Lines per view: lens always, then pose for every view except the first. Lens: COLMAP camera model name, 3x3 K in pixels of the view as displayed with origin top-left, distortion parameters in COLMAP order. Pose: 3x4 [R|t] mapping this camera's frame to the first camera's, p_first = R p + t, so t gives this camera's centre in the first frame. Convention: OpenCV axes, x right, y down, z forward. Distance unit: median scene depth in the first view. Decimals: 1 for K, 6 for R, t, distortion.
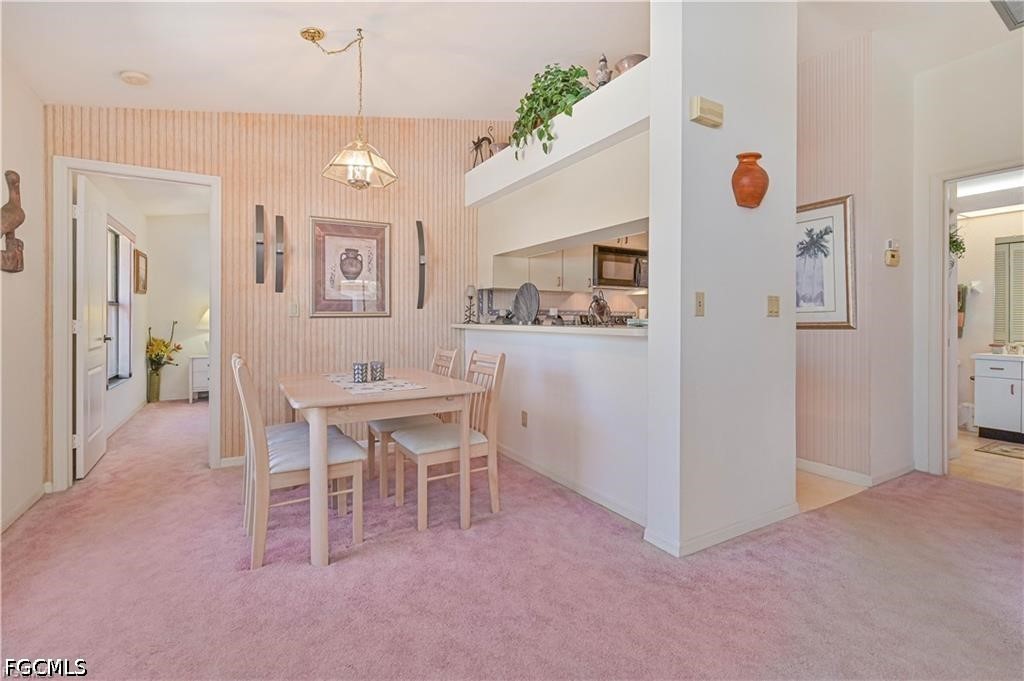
lens RADIAL K [[468.9, 0, 516.2], [0, 468.9, 317.9], [0, 0, 1]] dist [0.000910, -0.000043]
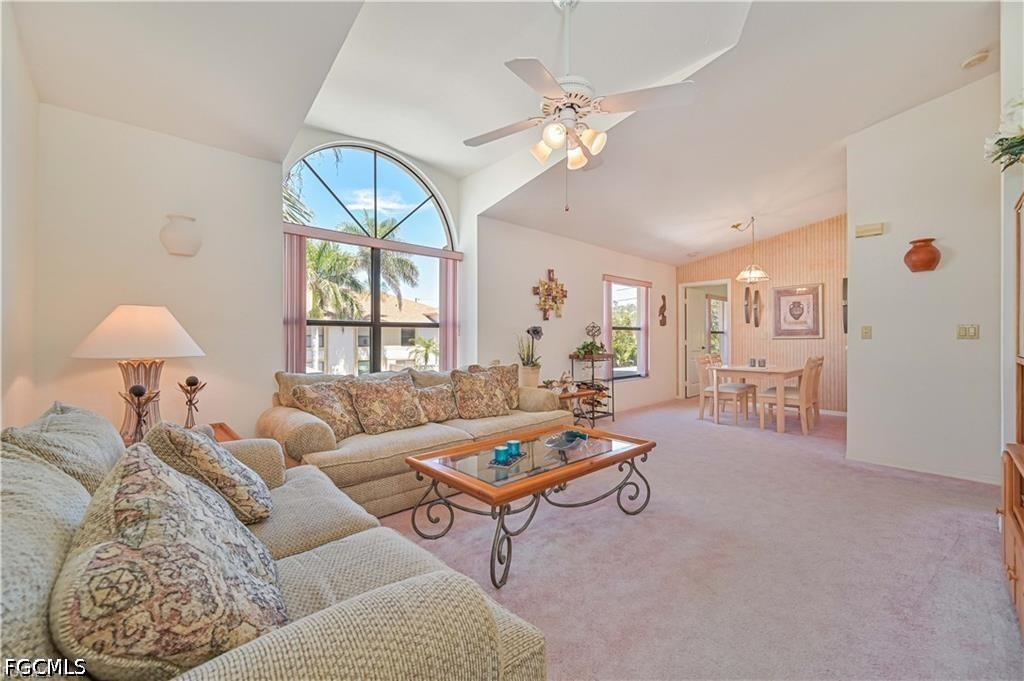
lens RADIAL K [[403.7, 0, 508.5], [0, 403.7, 340.2], [0, 0, 1]] dist [-0.002192, 0.000004]
pose [[0.210269, 0.001720, -0.977642, 0.982085], [0.000051, 0.999998, 0.001771, 0.000760], [0.977643, -0.000422, 0.210269, -0.442175]]
